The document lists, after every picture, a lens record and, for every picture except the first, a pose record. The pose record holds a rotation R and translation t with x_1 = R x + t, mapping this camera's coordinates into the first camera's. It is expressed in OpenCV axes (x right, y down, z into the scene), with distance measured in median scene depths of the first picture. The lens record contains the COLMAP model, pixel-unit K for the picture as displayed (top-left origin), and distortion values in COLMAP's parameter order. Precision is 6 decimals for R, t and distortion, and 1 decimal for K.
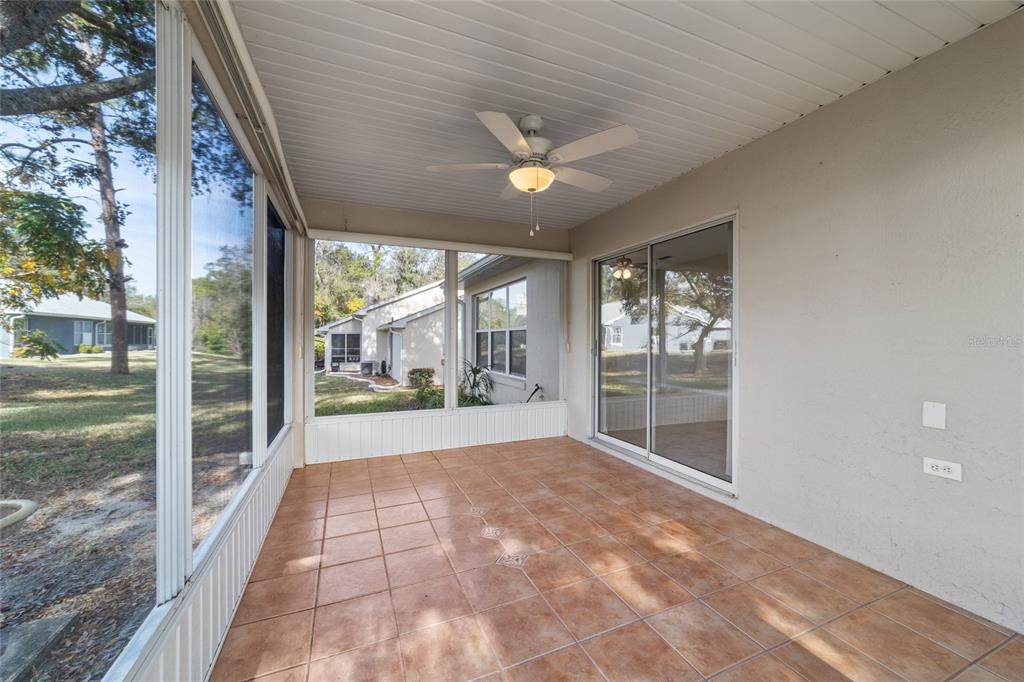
lens RADIAL K [[394.2, 0, 510.6], [0, 394.2, 342.3], [0, 0, 1]] dist [-0.020328, 0.009761]
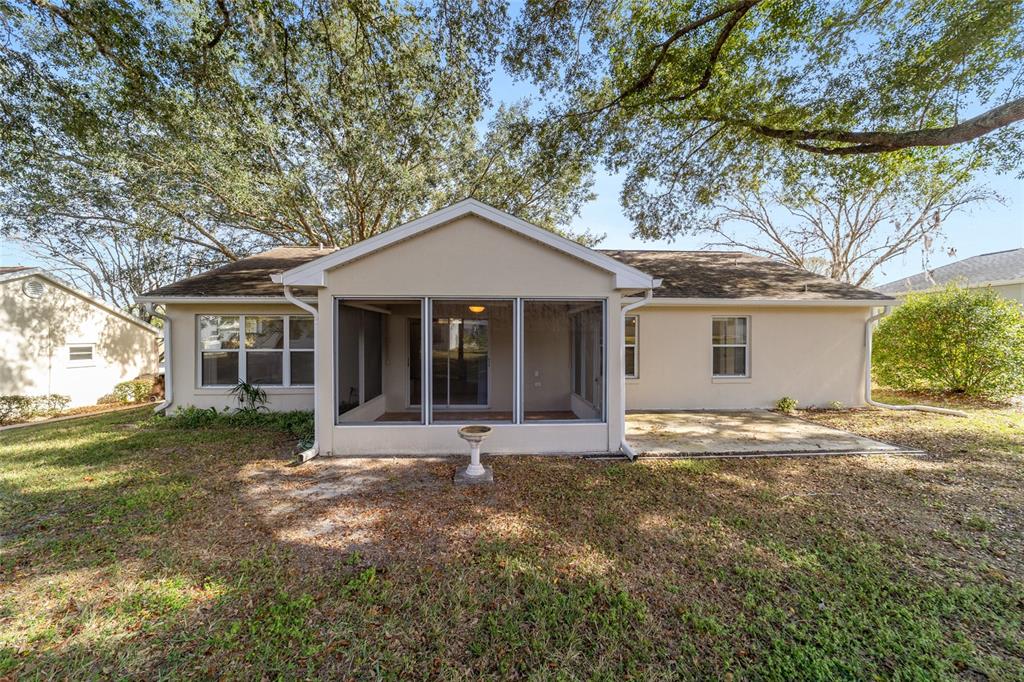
lens RADIAL K [[398.3, 0, 517.4], [0, 398.3, 337.7], [0, 0, 1]] dist [-0.022274, 0.025157]
pose [[0.336597, 0.003777, 0.941641, -0.856837], [0.006854, 0.999956, -0.006461, -0.050489], [-0.941624, 0.008629, 0.336556, -0.088681]]
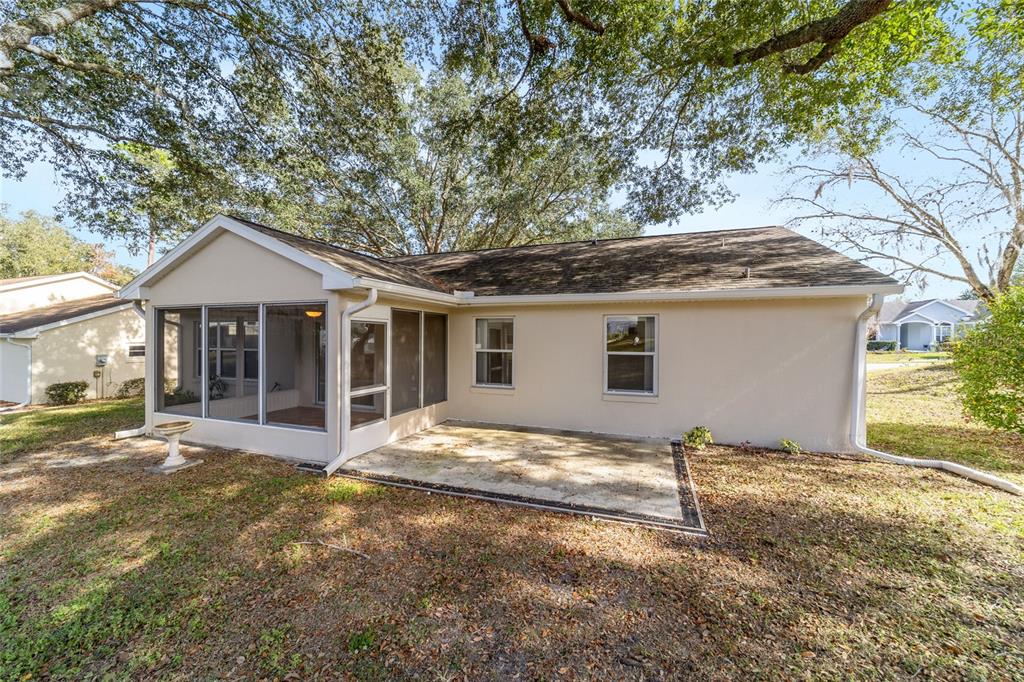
lens RADIAL K [[394.2, 0, 510.6], [0, 394.2, 342.3], [0, 0, 1]] dist [-0.020328, 0.009761]
pose [[0.687587, 0.002859, 0.726097, -0.360761], [-0.002334, 0.999996, -0.001727, -0.054252], [-0.726099, -0.000507, 0.687590, -0.728529]]
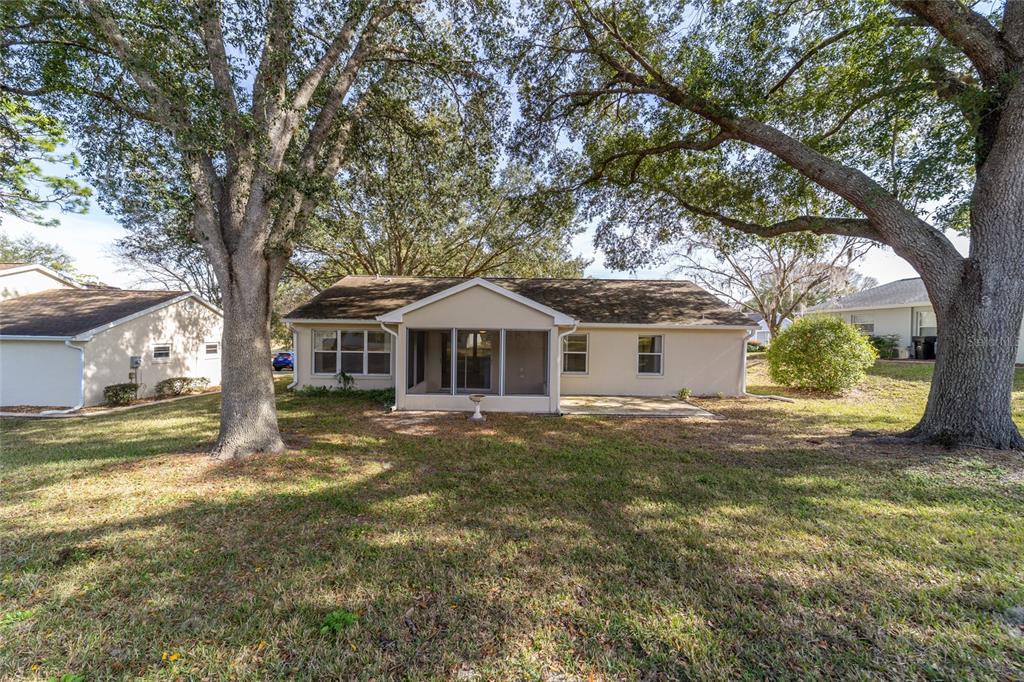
lens RADIAL K [[394.2, 0, 510.6], [0, 394.2, 342.3], [0, 0, 1]] dist [-0.020328, 0.009761]
pose [[0.392313, -0.008279, 0.919794, -1.421643], [-0.008290, 0.999887, 0.012536, -0.100816], [-0.919794, -0.012543, 0.392200, -0.413750]]
